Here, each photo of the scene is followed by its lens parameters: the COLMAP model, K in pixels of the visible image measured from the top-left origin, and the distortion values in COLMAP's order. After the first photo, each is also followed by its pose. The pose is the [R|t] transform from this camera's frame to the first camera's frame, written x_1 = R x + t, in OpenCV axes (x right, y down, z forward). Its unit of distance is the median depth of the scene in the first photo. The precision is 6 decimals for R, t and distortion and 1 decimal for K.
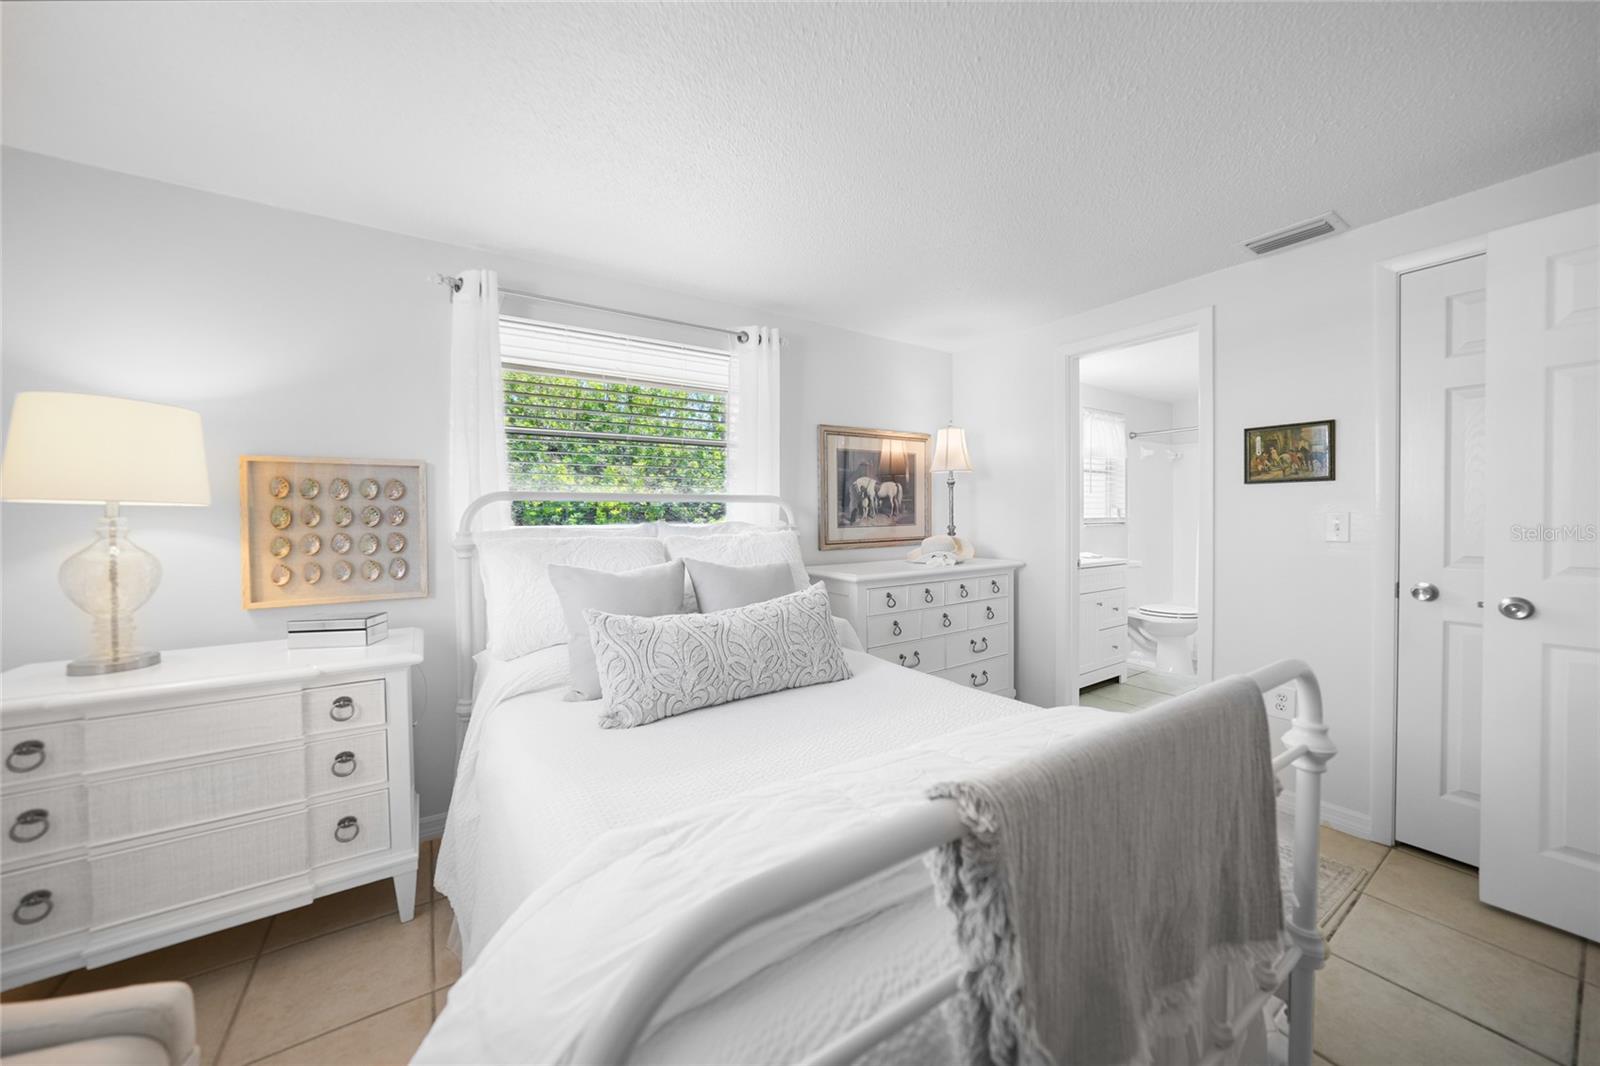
lens RADIAL K [[557.2, 0, 802.2], [0, 557.2, 523.0], [0, 0, 1]] dist [-0.029841, 0.005946]
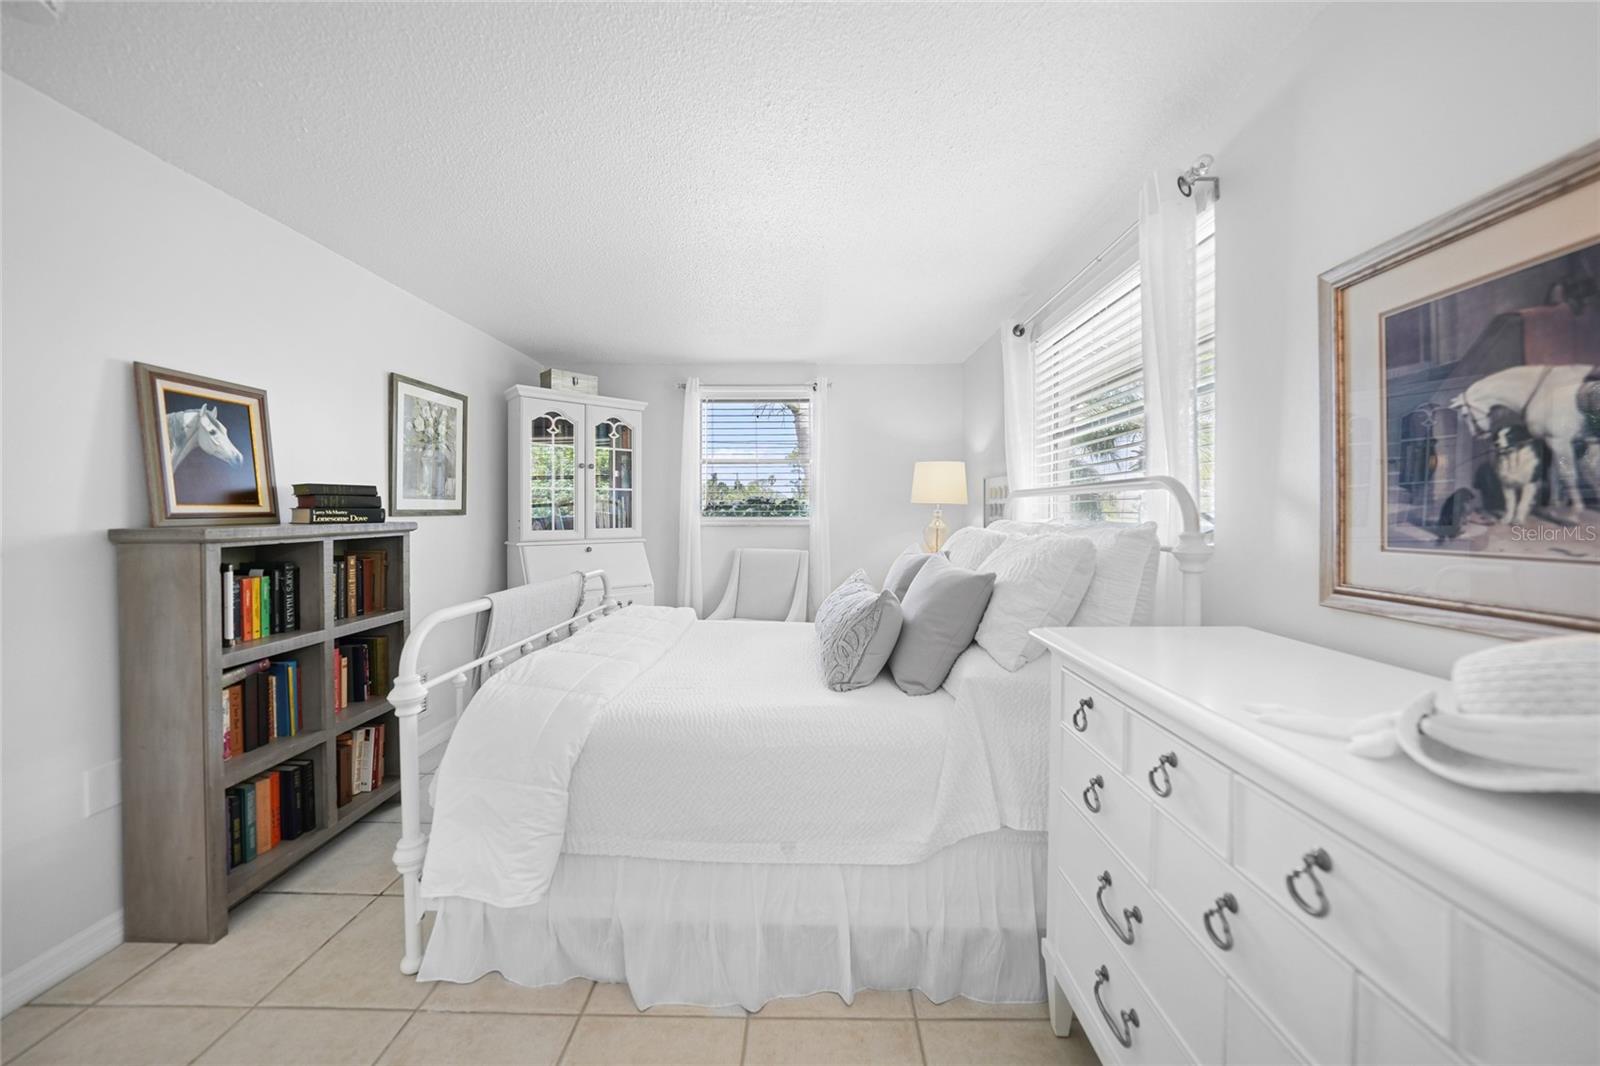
lens RADIAL K [[557.2, 0, 802.2], [0, 557.2, 523.0], [0, 0, 1]] dist [-0.029841, 0.005946]
pose [[-0.555551, 0.026378, -0.831064, 0.516983], [-0.005775, 0.999350, 0.035580, -0.016557], [0.831463, 0.024565, -0.555037, 0.865979]]
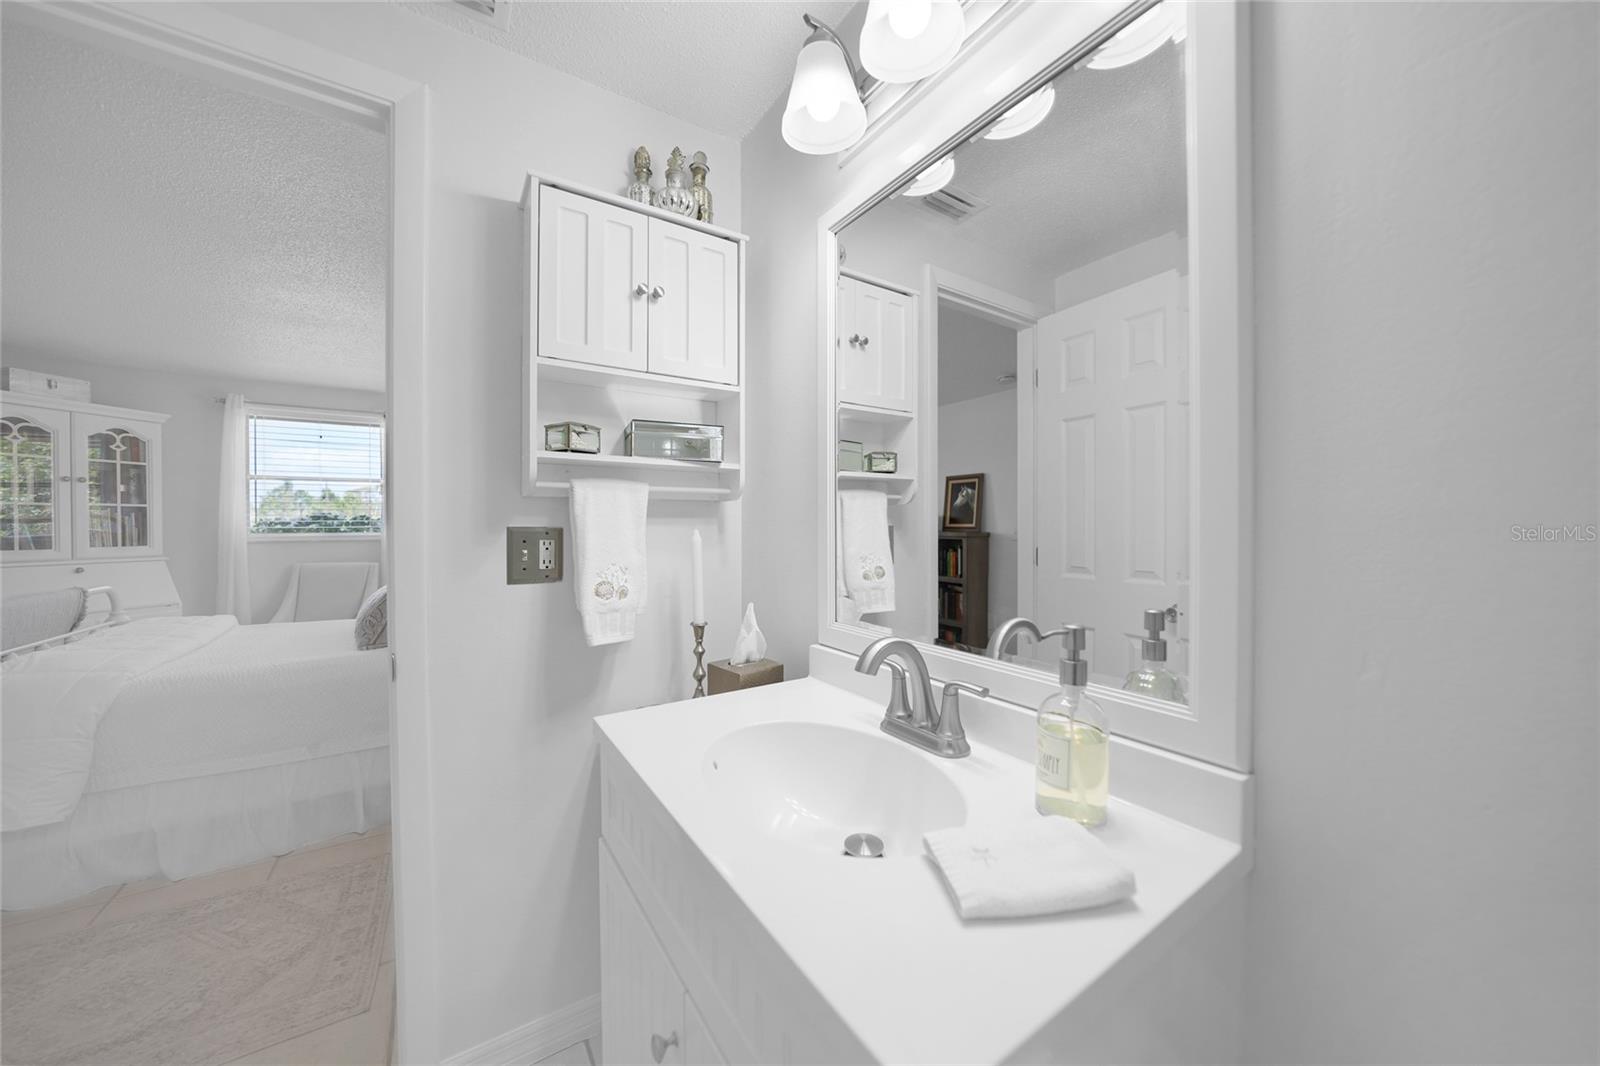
lens RADIAL K [[549.5, 0, 800.0], [0, 549.5, 533.0], [0, 0, 1]] dist [-0.027614, 0.006002]
pose [[0.013571, 0.022615, -0.999652, 0.828567], [-0.008984, 0.999707, 0.022494, -0.023979], [0.999868, 0.008676, 0.013770, 1.208255]]
